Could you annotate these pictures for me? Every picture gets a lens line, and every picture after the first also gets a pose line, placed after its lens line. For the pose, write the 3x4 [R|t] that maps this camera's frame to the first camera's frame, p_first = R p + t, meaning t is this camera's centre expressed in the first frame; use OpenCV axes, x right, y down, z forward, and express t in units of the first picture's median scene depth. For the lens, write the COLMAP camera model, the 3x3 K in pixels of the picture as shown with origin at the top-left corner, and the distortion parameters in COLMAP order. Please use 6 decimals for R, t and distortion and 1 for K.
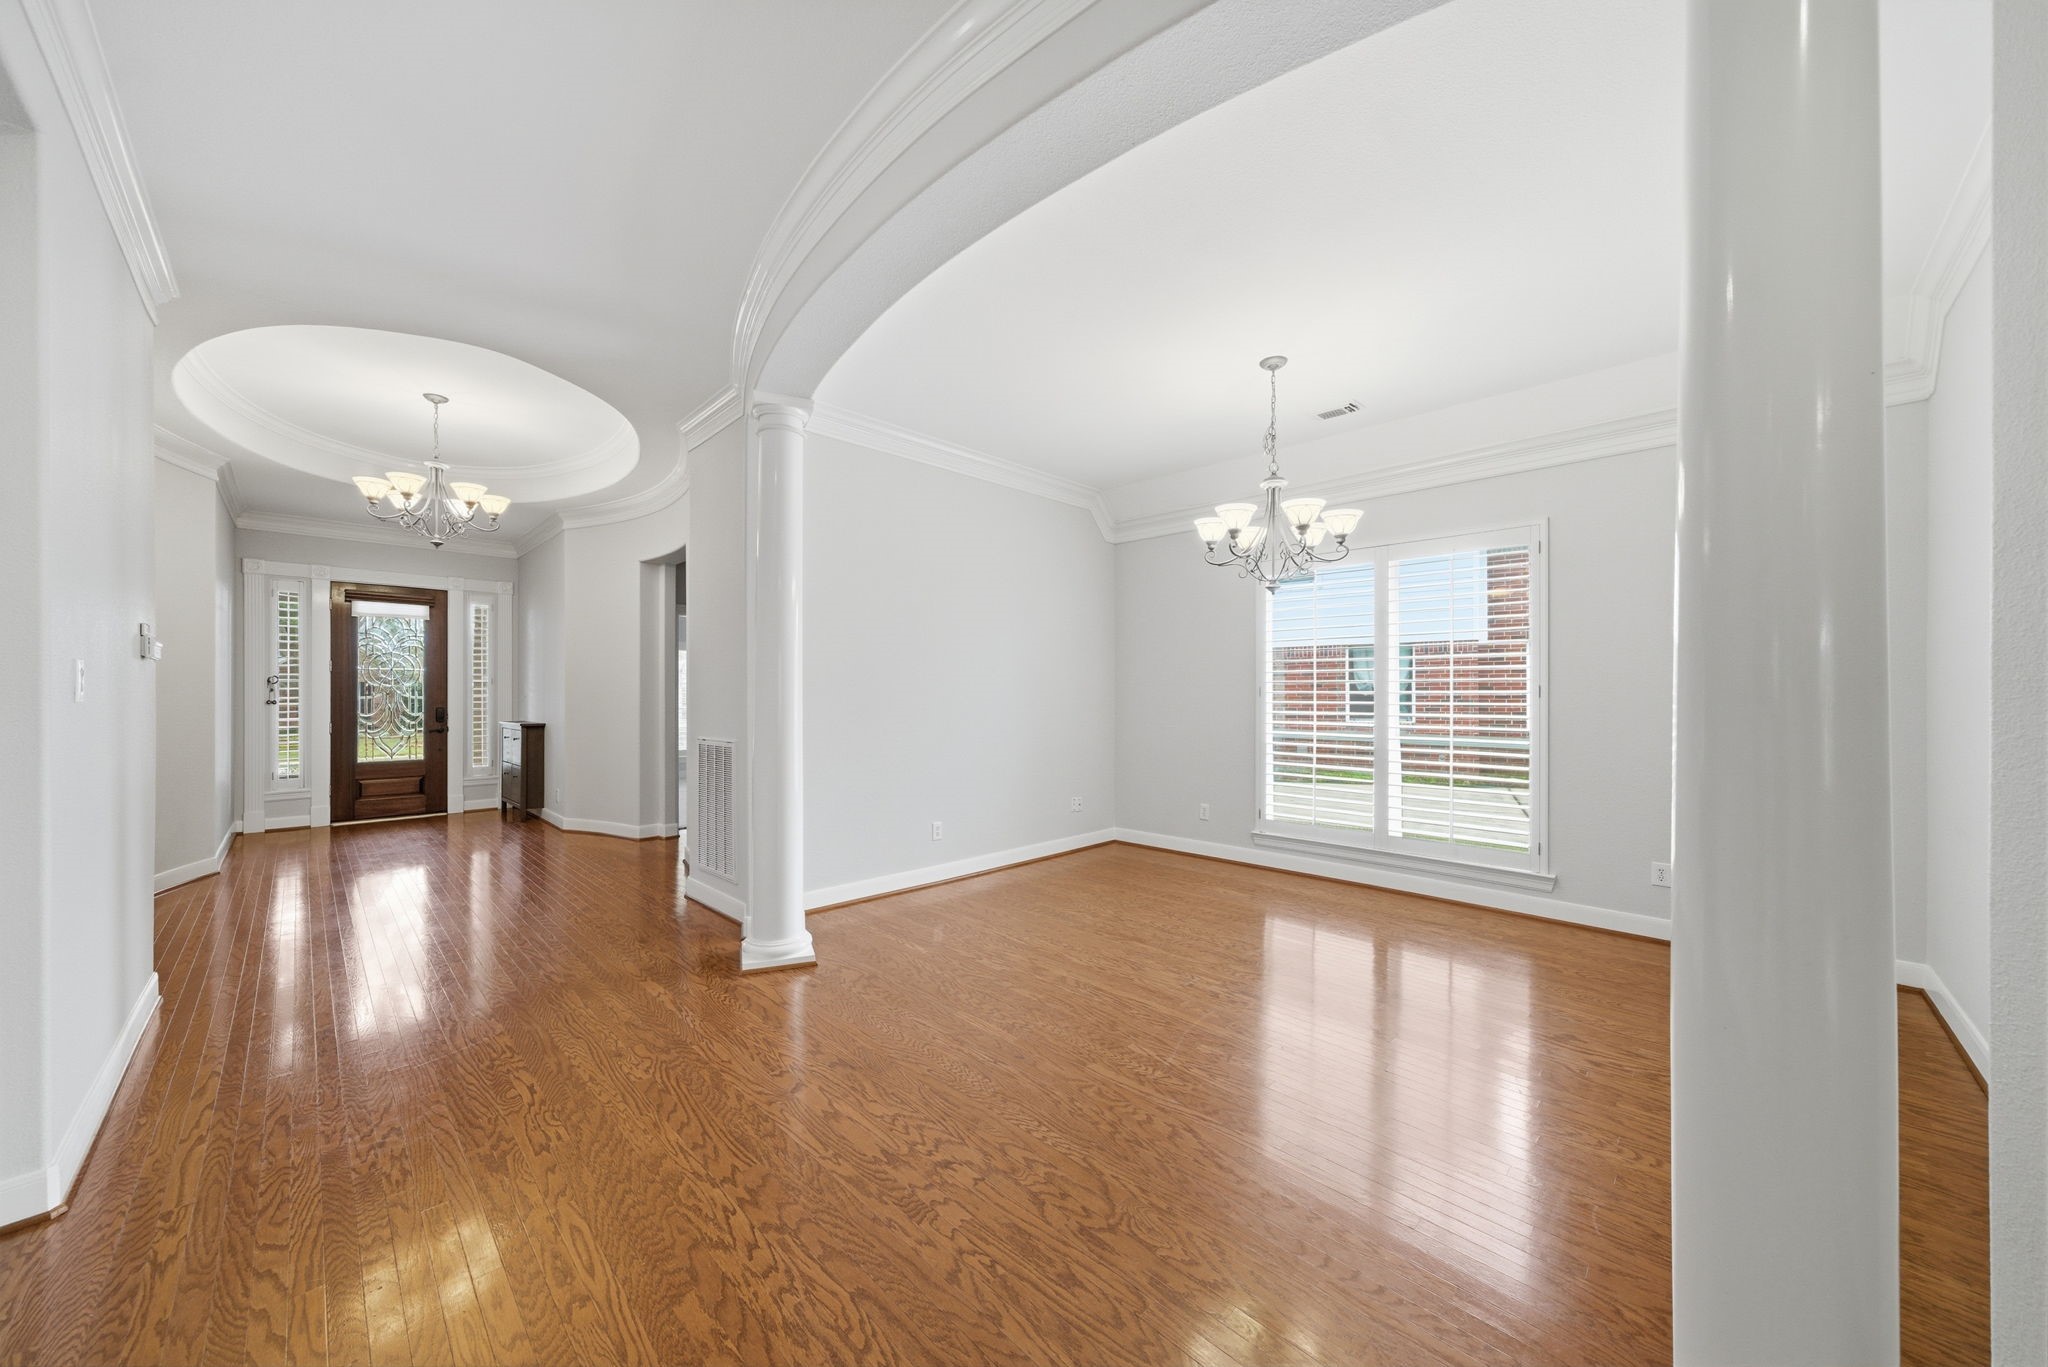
lens RADIAL K [[712.0, 0, 1023.0], [0, 712.0, 689.0], [0, 0, 1]] dist [-0.000706, -0.000065]
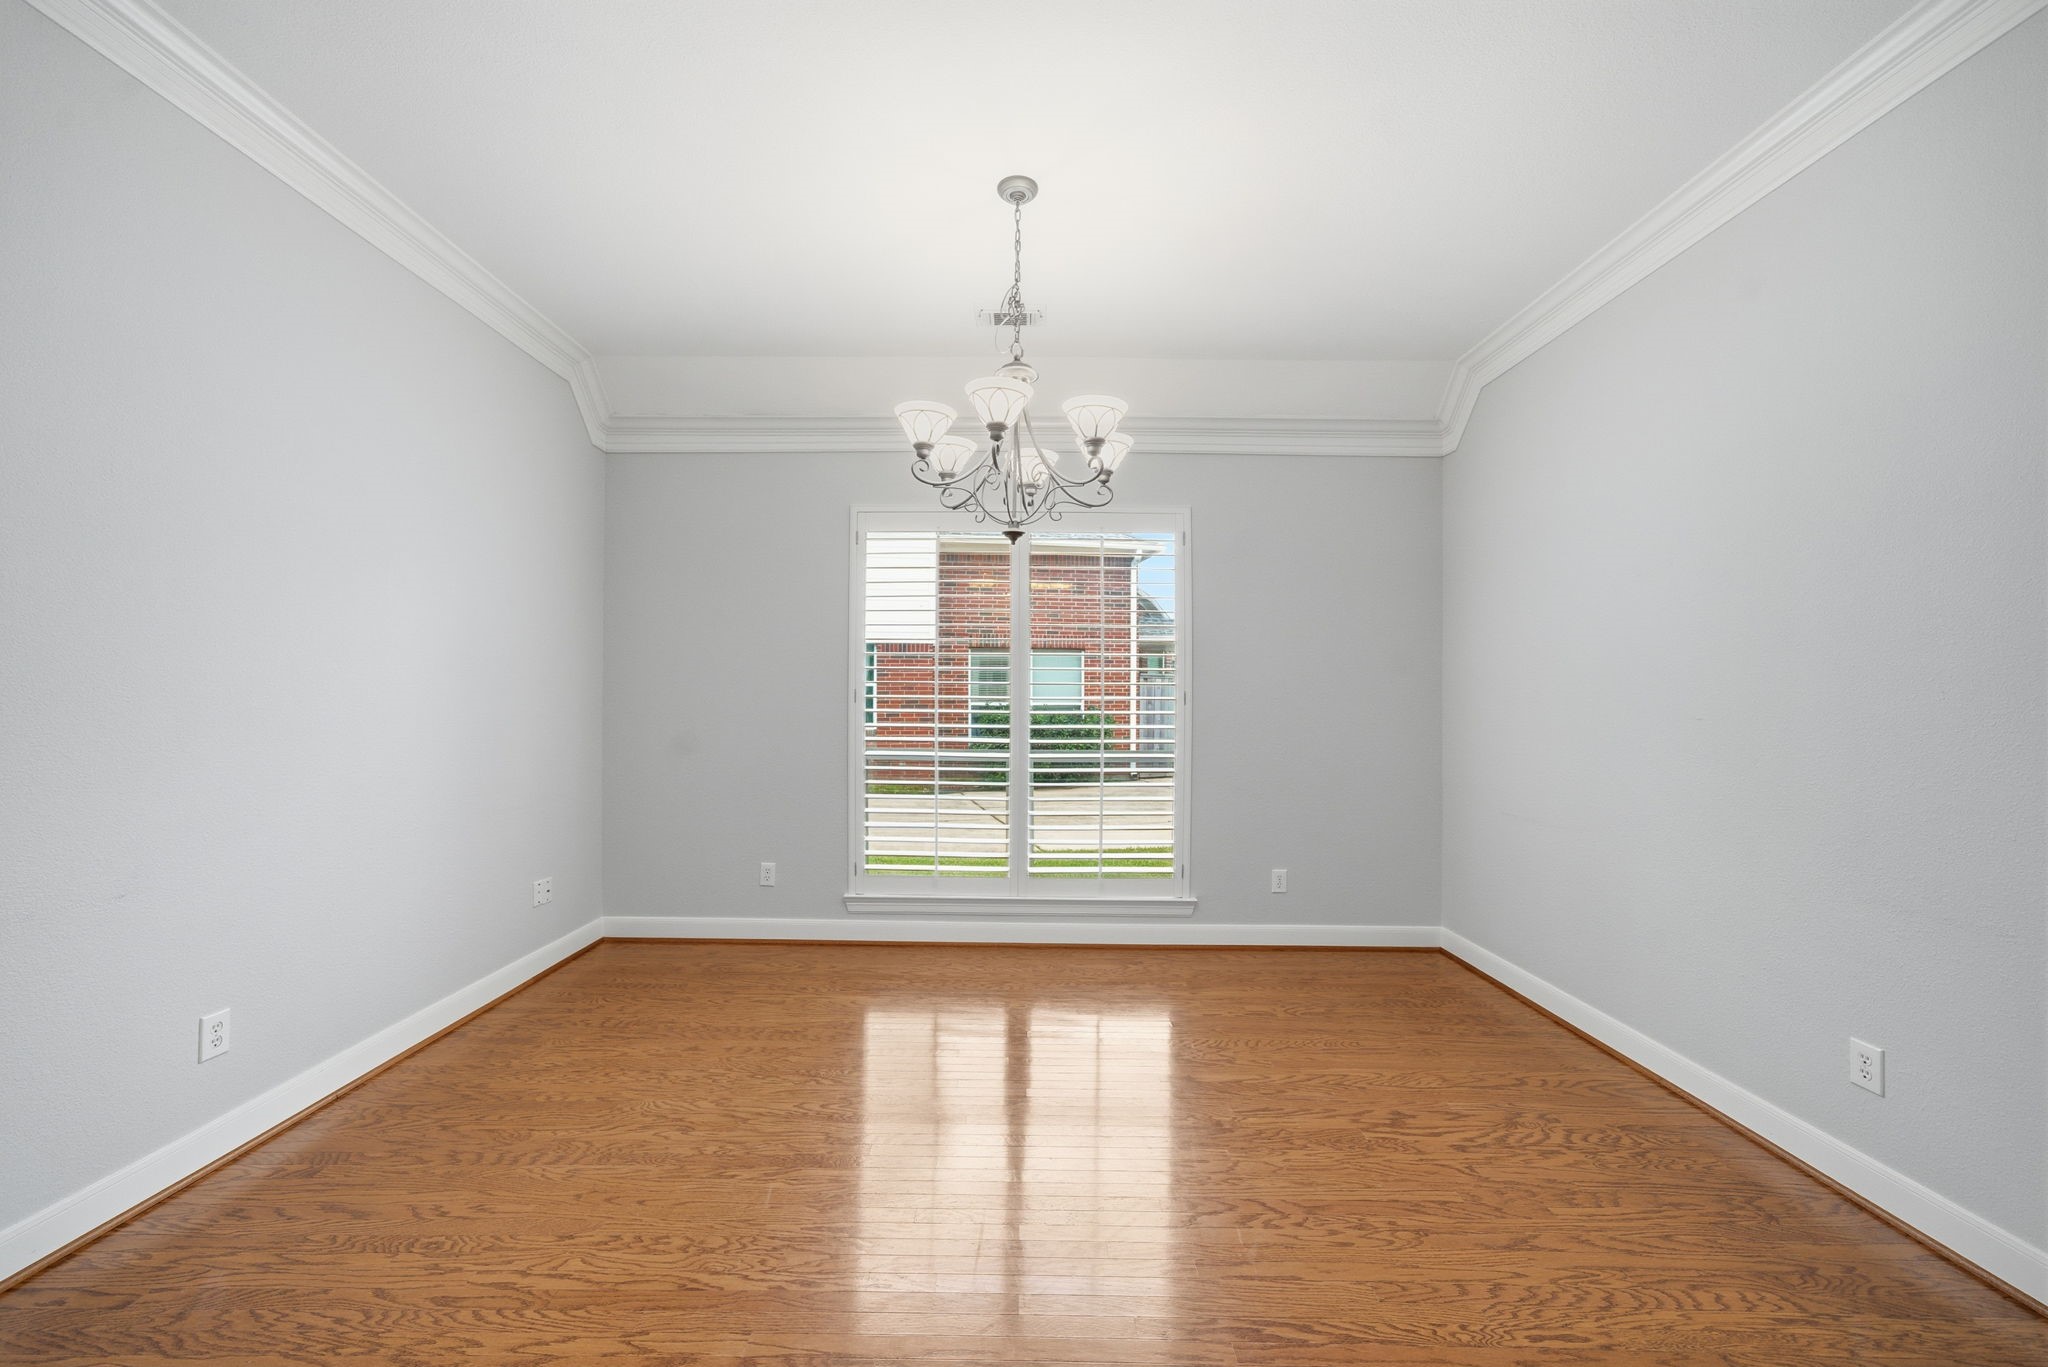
lens RADIAL K [[768.5, 0, 1023.8], [0, 768.5, 696.3], [0, 0, 1]] dist [-0.000680, 0.000368]
pose [[0.714487, 0.015406, 0.699479, -0.100363], [-0.014014, 0.999872, -0.007708, 0.008012], [-0.699508, -0.004295, 0.714612, 0.376898]]
